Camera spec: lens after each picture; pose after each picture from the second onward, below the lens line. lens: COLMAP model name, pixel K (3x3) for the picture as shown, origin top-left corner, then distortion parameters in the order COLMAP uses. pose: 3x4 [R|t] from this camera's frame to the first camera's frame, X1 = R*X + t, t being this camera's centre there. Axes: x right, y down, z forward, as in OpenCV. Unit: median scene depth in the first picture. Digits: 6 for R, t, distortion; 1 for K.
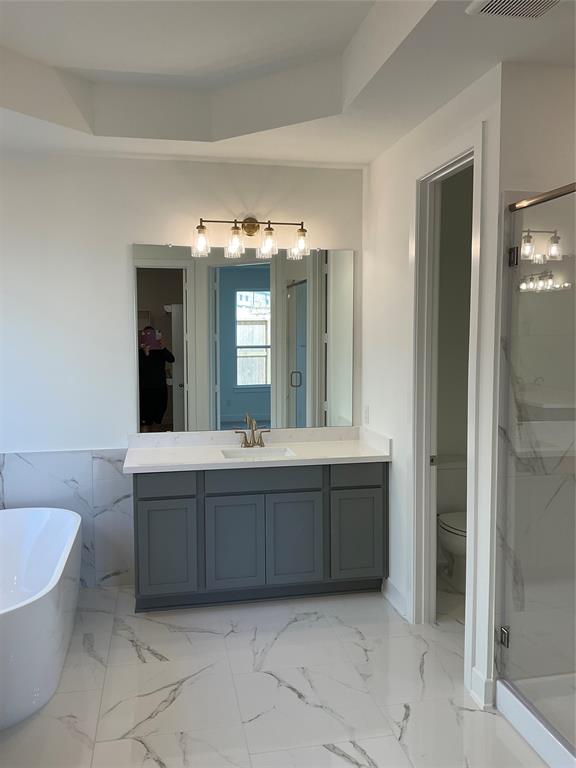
lens RADIAL K [[643.2, 0, 290.5], [0, 643.2, 383.6], [0, 0, 1]] dist [0.019125, -0.039875]
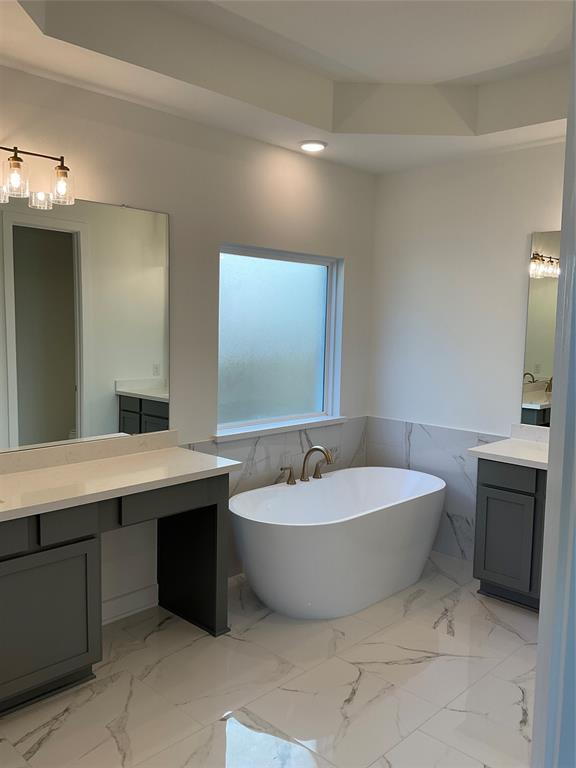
lens RADIAL K [[643.2, 0, 292.3], [0, 643.2, 383.0], [0, 0, 1]] dist [0.019125, -0.039875]
pose [[0.569408, 0.093715, -0.816695, 0.452113], [-0.092649, 0.994467, 0.049519, -0.003140], [0.816817, 0.047470, 0.574940, 0.164927]]
